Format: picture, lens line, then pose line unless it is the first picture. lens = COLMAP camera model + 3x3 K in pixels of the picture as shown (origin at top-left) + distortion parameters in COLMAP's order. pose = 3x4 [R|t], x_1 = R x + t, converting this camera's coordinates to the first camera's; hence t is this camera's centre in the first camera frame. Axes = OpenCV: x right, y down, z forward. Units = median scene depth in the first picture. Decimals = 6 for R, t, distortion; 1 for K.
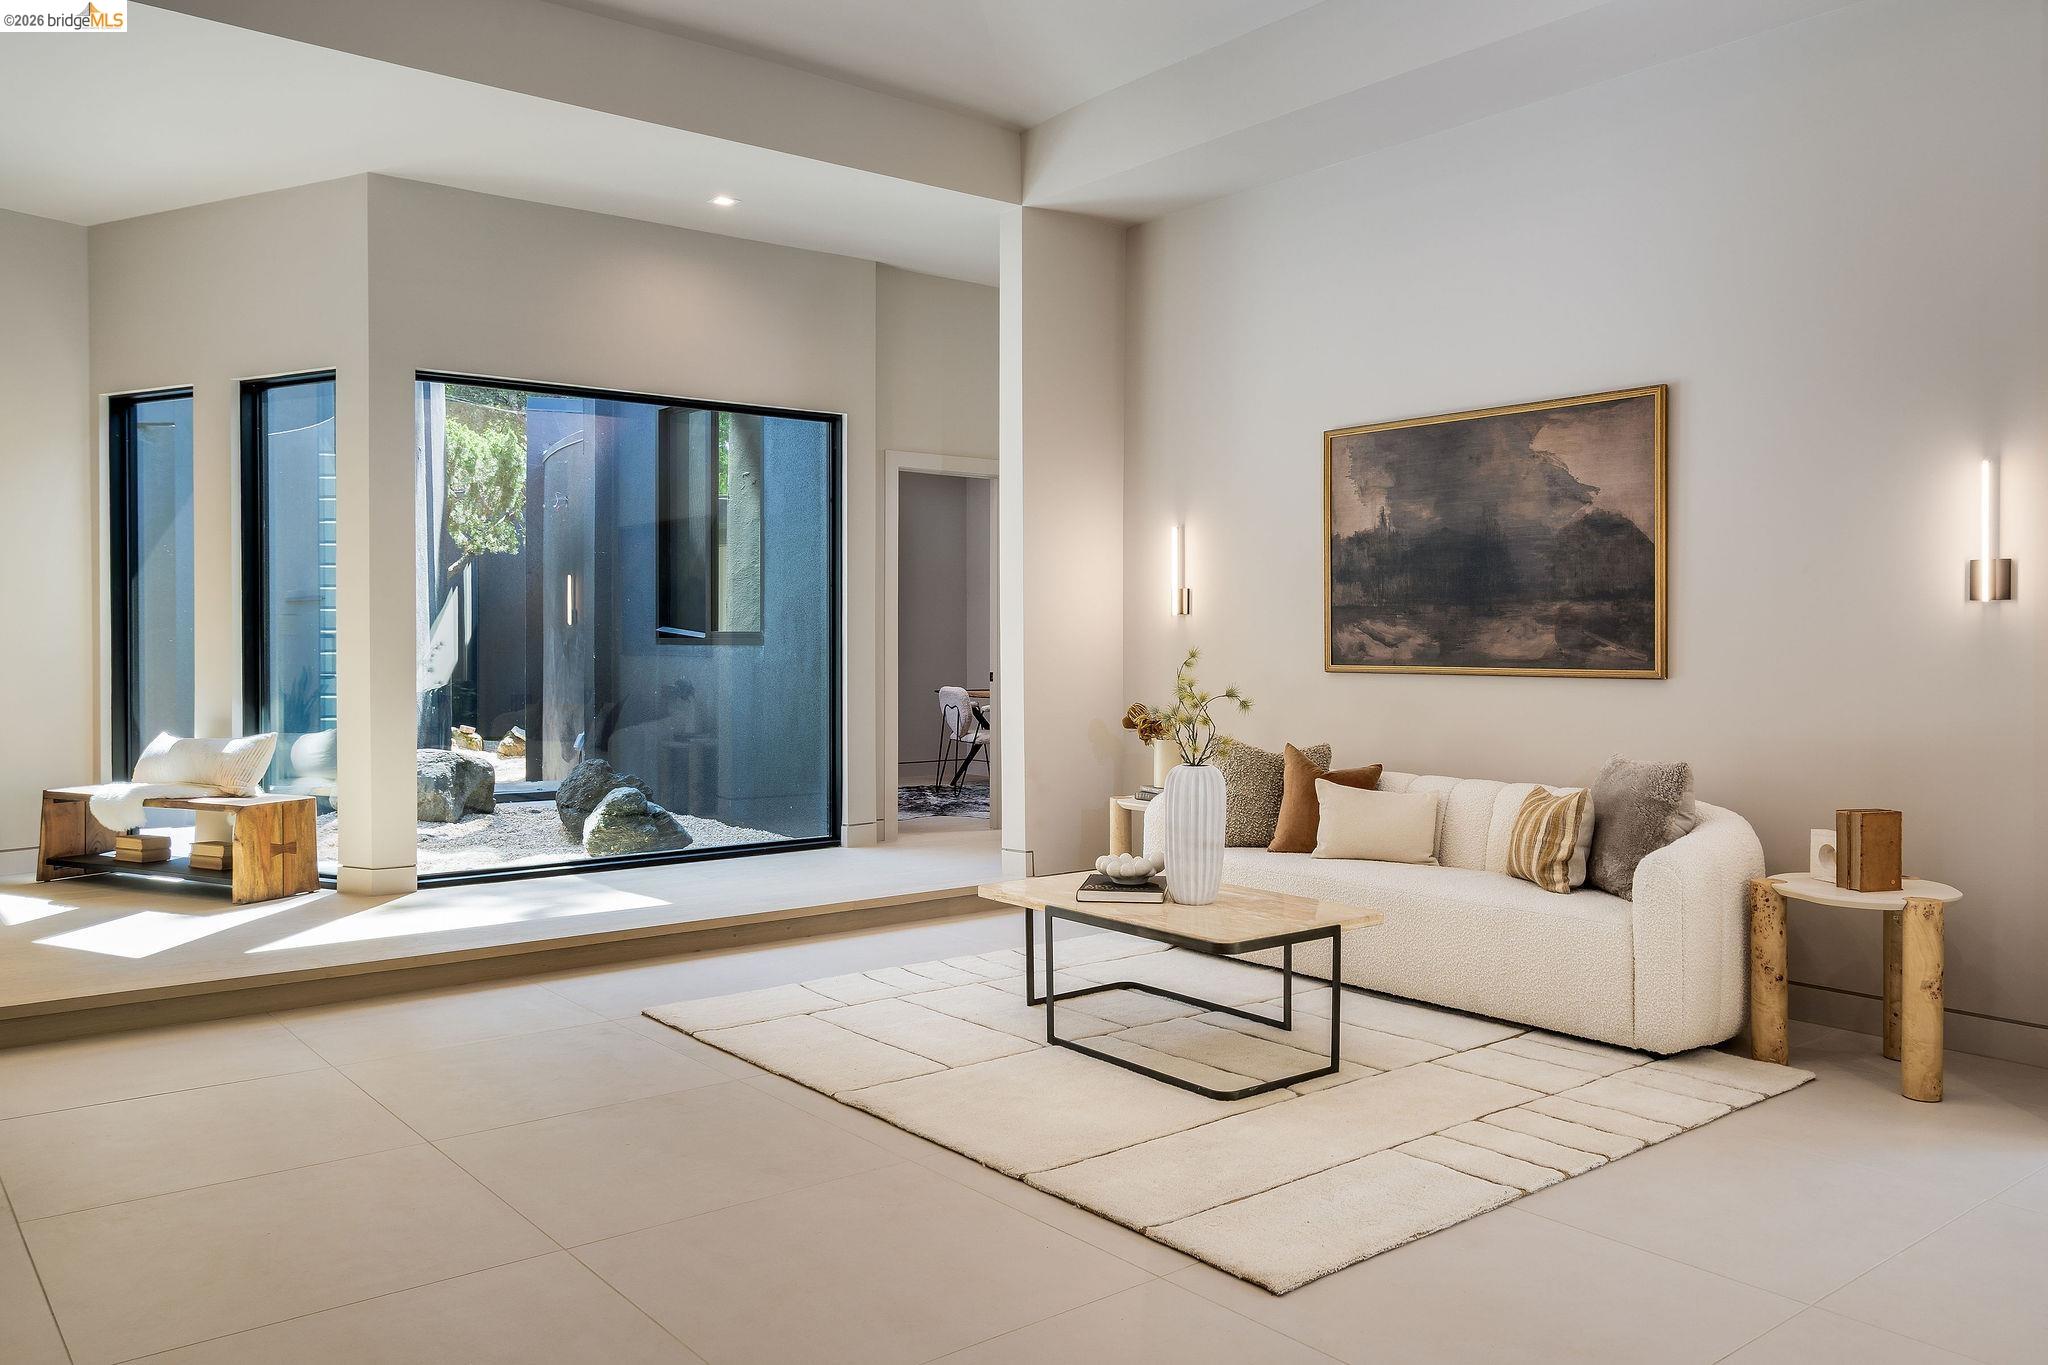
lens RADIAL K [[1478.5, 0, 1026.7], [0, 1478.5, 668.6], [0, 0, 1]] dist [0.015462, 0.004778]
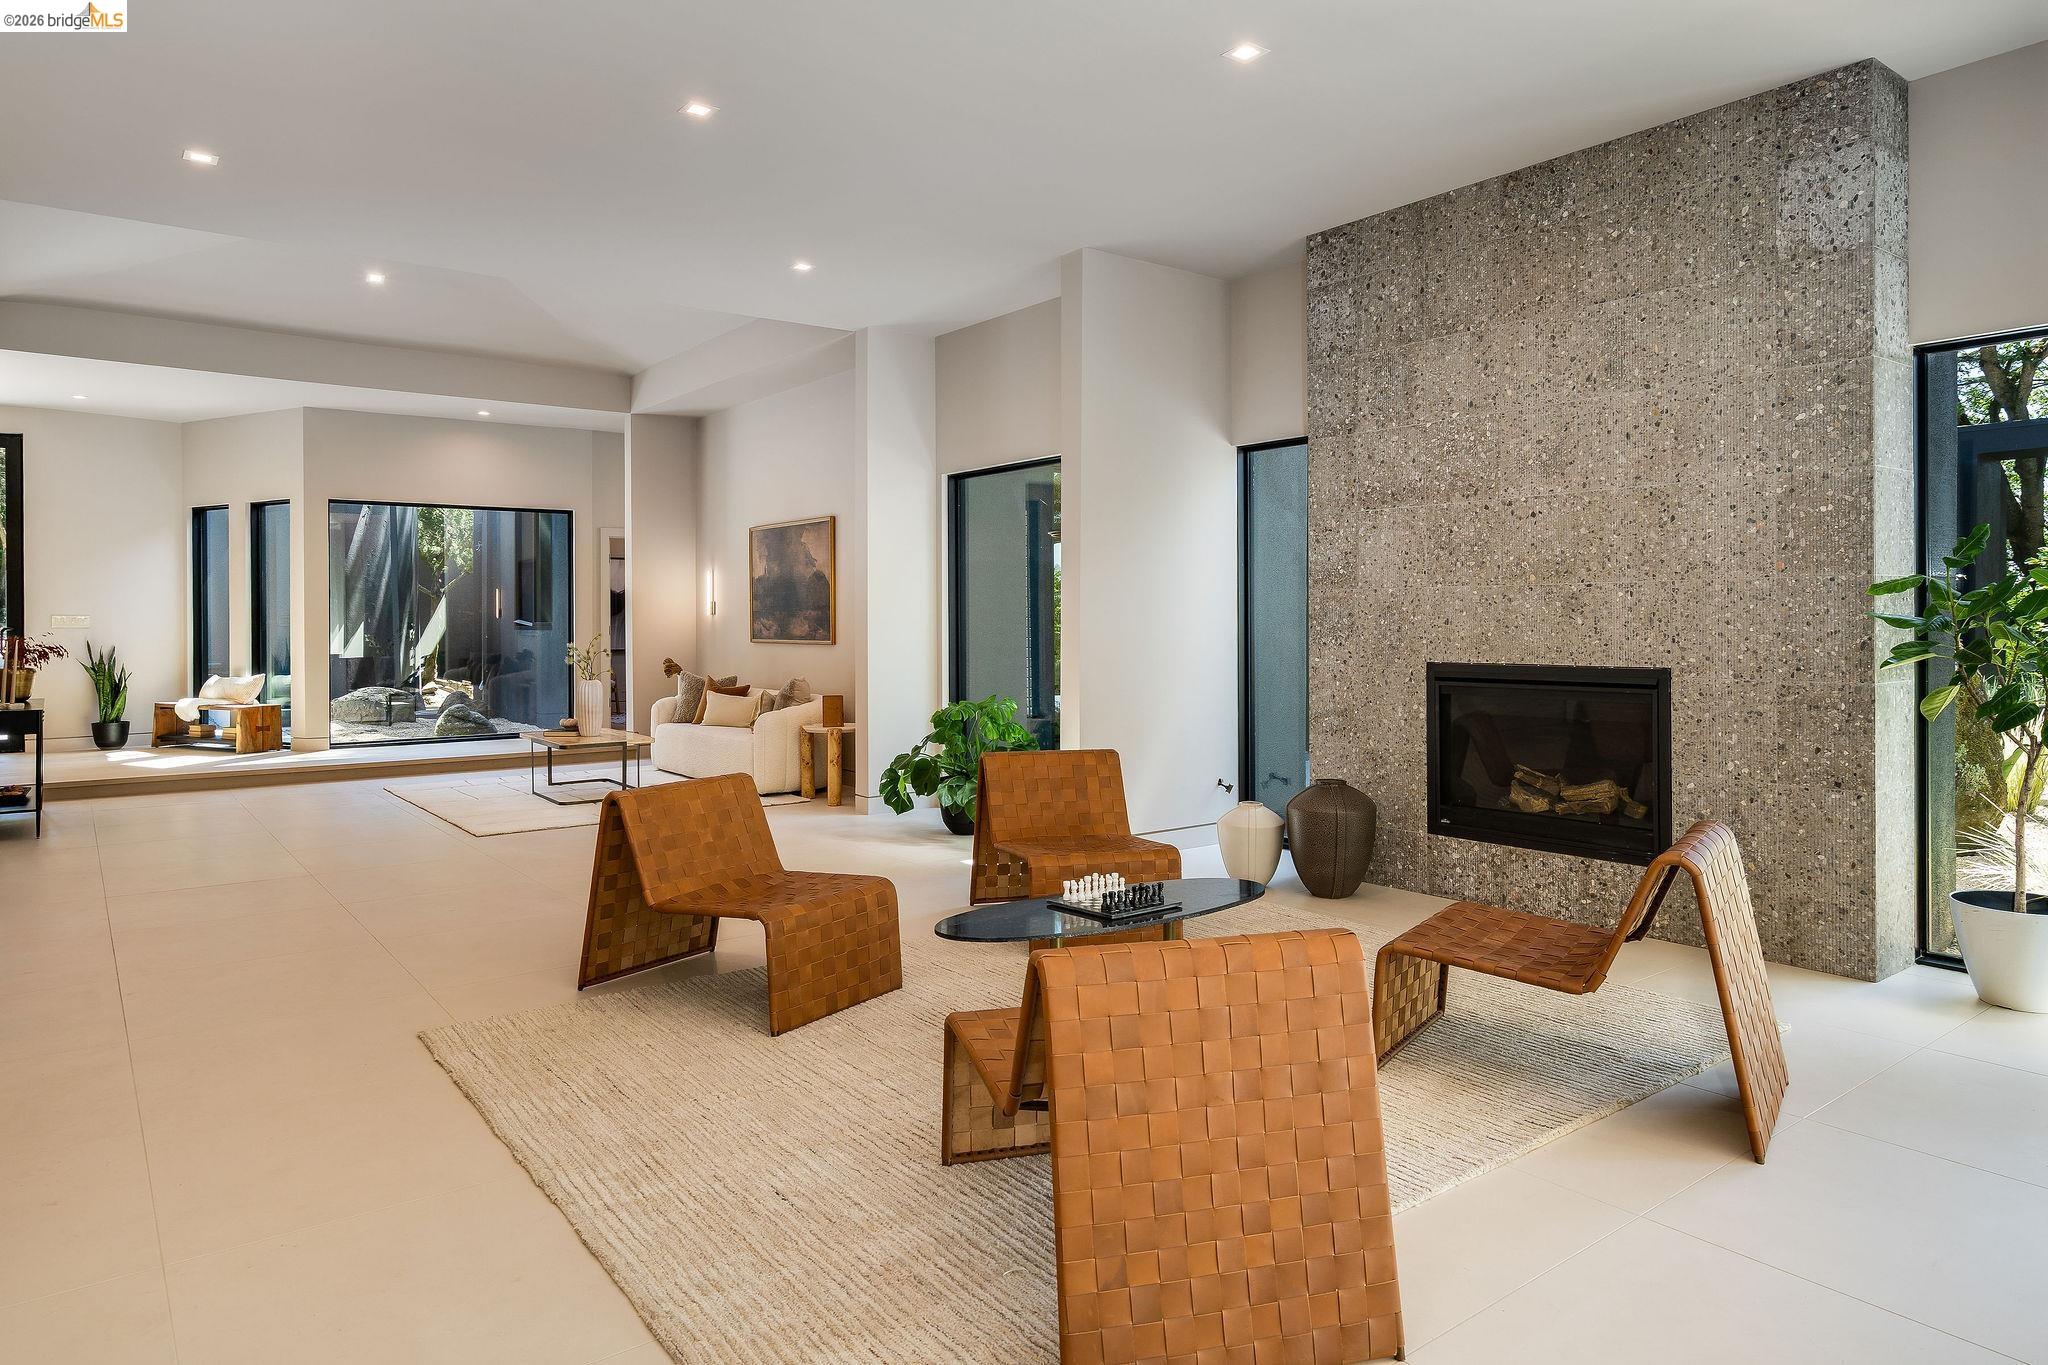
lens RADIAL K [[1232.0, 0, 1056.4], [0, 1232.0, 636.2], [0, 0, 1]] dist [0.010379, 0.005570]
pose [[0.999702, -0.004477, -0.024012, 0.647423], [0.004349, 0.999976, -0.005391, 0.004624], [0.024035, 0.005285, 0.999697, -0.706954]]
